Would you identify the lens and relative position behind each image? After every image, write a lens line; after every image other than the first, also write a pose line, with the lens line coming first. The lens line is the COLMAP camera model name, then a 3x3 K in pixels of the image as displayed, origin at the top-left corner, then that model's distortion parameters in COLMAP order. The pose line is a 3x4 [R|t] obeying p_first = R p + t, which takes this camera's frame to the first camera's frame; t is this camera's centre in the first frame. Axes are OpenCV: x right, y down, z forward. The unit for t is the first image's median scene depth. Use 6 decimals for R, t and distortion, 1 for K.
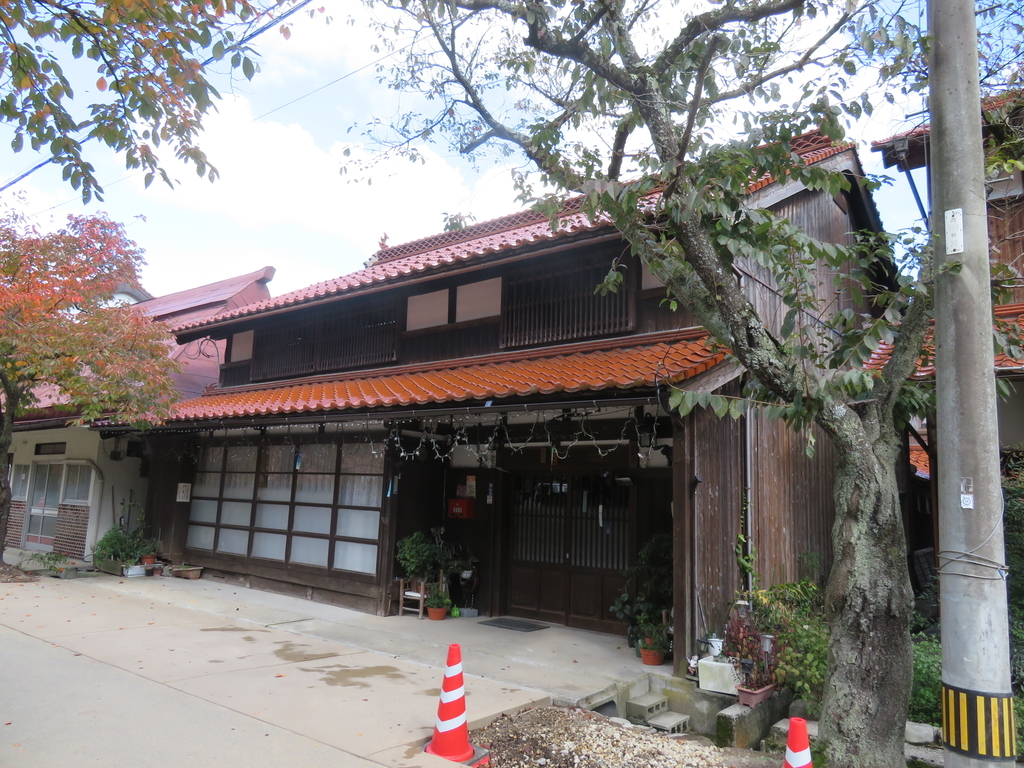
lens RADIAL K [[729.1, 0, 512.0], [0, 729.1, 384.0], [0, 0, 1]] dist [-0.003390, 0.001055]
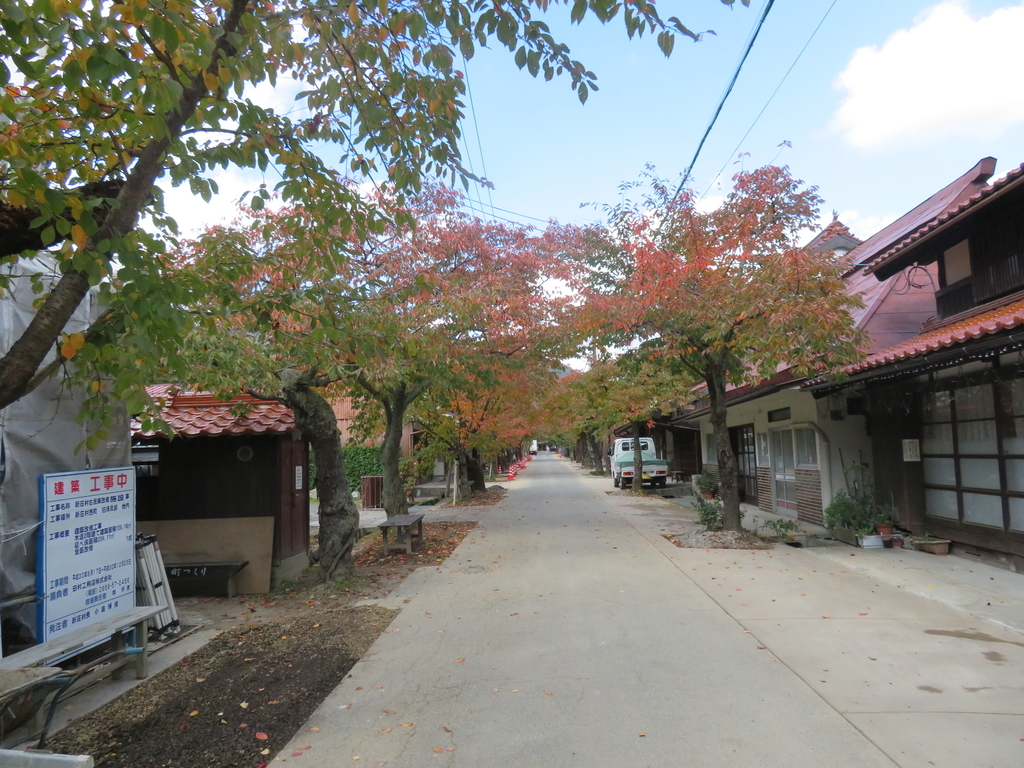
lens RADIAL K [[729.1, 0, 512.0], [0, 729.1, 384.0], [0, 0, 1]] dist [-0.003390, 0.001055]
pose [[0.553964, -0.134399, -0.821621, -0.008033], [0.178963, 0.983037, -0.040141, 0.026199], [0.813078, -0.124803, 0.568619, 0.164866]]
